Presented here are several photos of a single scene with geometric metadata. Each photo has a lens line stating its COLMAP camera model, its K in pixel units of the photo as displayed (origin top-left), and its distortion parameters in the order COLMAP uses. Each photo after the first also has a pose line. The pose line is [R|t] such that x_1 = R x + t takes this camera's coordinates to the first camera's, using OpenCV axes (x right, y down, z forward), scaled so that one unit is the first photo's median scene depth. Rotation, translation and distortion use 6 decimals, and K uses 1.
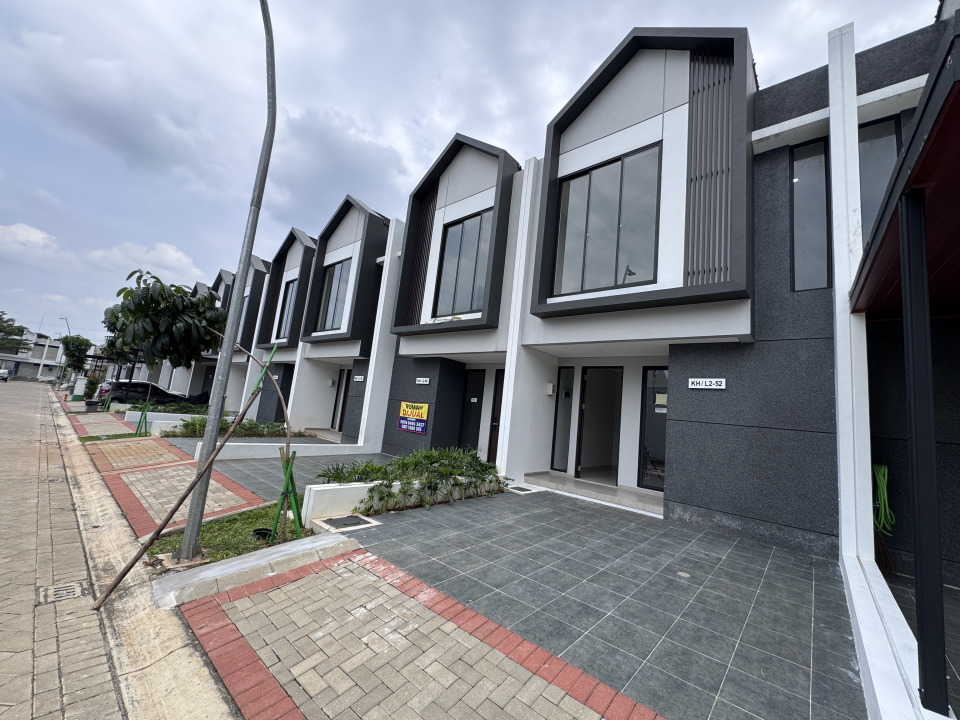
lens RADIAL K [[383.3, 0, 481.8], [0, 383.3, 357.3], [0, 0, 1]] dist [-0.001561, 0.000018]
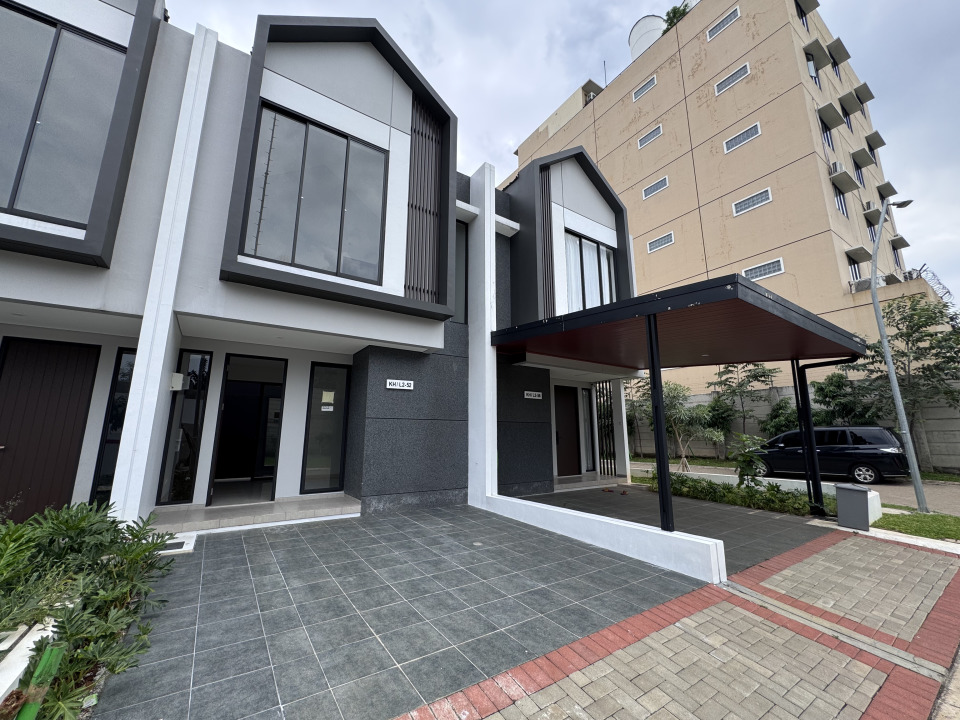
lens RADIAL K [[383.3, 0, 478.4], [0, 383.3, 356.8], [0, 0, 1]] dist [-0.001561, 0.000018]
pose [[0.258544, 0.089661, 0.961830, -0.576733], [-0.115073, 0.991452, -0.061490, 0.036450], [-0.959121, -0.094783, 0.266651, 0.586890]]
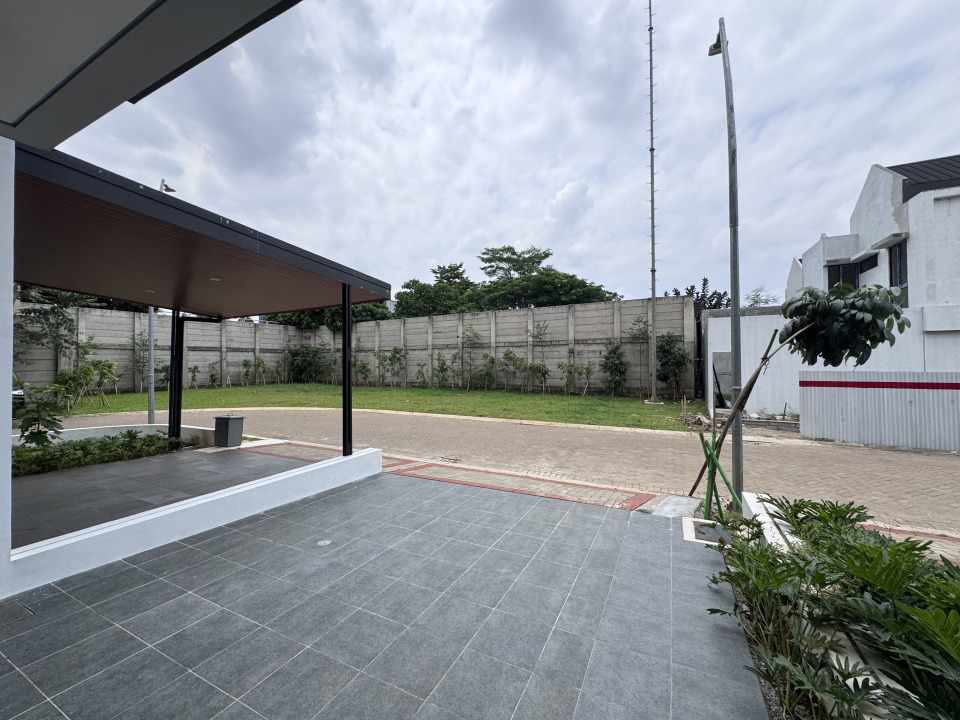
lens RADIAL K [[383.3, 0, 480.2], [0, 383.3, 358.0], [0, 0, 1]] dist [-0.001561, 0.000018]
pose [[-0.963928, -0.101008, -0.246253, 0.356128], [-0.056482, 0.981748, -0.181604, 0.229848], [0.260102, -0.161144, -0.952040, 1.634692]]
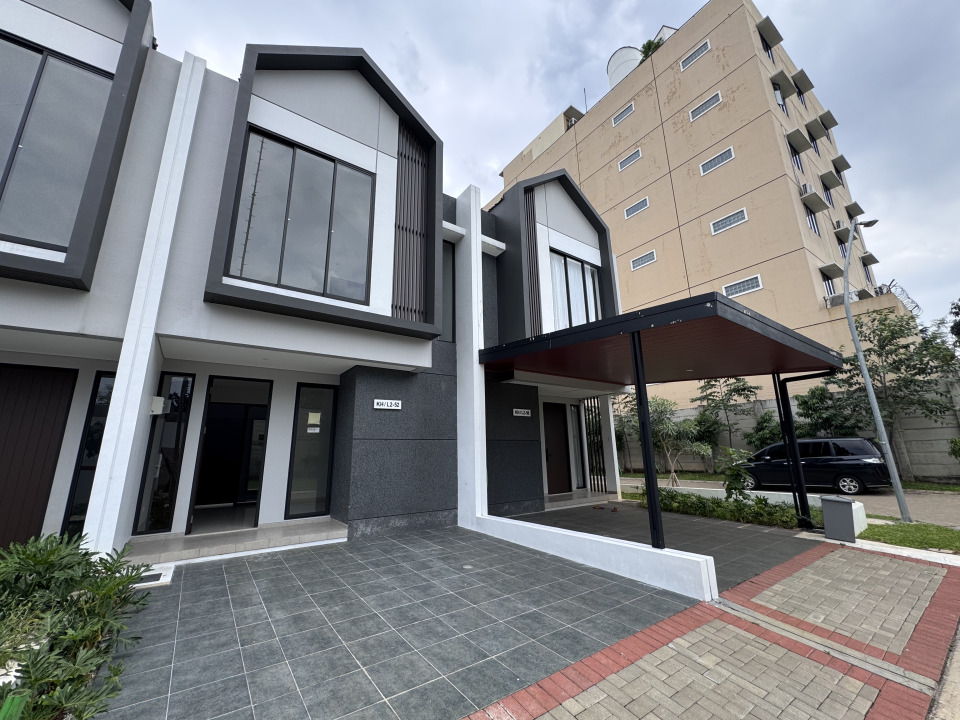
lens RADIAL K [[383.3, 0, 478.2], [0, 383.3, 357.1], [0, 0, 1]] dist [-0.001561, 0.000018]
pose [[0.232320, 0.129049, 0.964040, -0.578891], [-0.099206, 0.989134, -0.108501, 0.032445], [-0.967567, -0.070432, 0.242598, 0.583404]]
